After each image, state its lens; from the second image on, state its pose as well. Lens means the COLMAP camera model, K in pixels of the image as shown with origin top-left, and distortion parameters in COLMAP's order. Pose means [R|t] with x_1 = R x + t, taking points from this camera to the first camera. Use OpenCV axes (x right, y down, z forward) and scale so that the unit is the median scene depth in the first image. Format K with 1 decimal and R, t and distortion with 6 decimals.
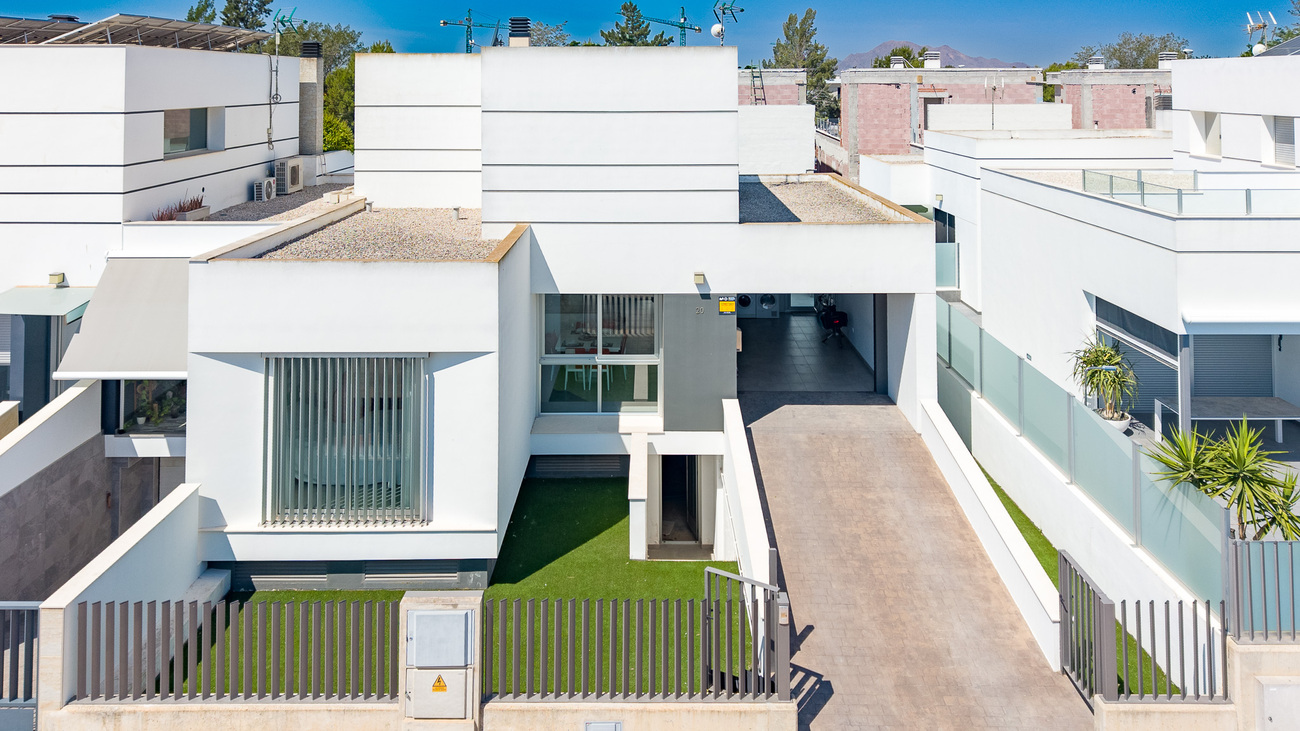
lens RADIAL K [[980.2, 0, 650.8], [0, 980.2, 224.1], [0, 0, 1]] dist [-0.004405, 0.003274]
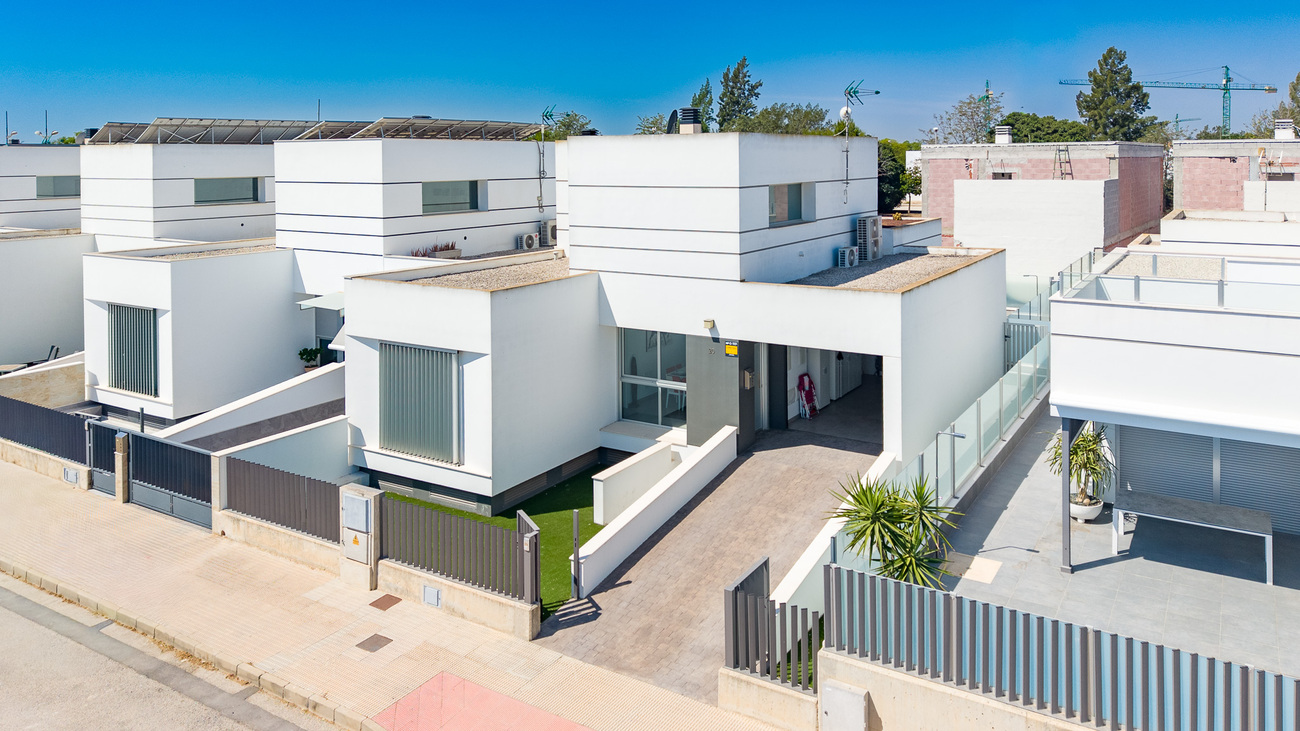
lens RADIAL K [[913.1, 0, 650.0], [0, 913.1, 365.5], [0, 0, 1]] dist [0.030229, -0.055792]
pose [[0.845956, 0.111803, -0.521401, 0.578924], [-0.068217, 0.992430, 0.102126, -0.005347], [0.528872, -0.050826, 0.847178, -0.012525]]
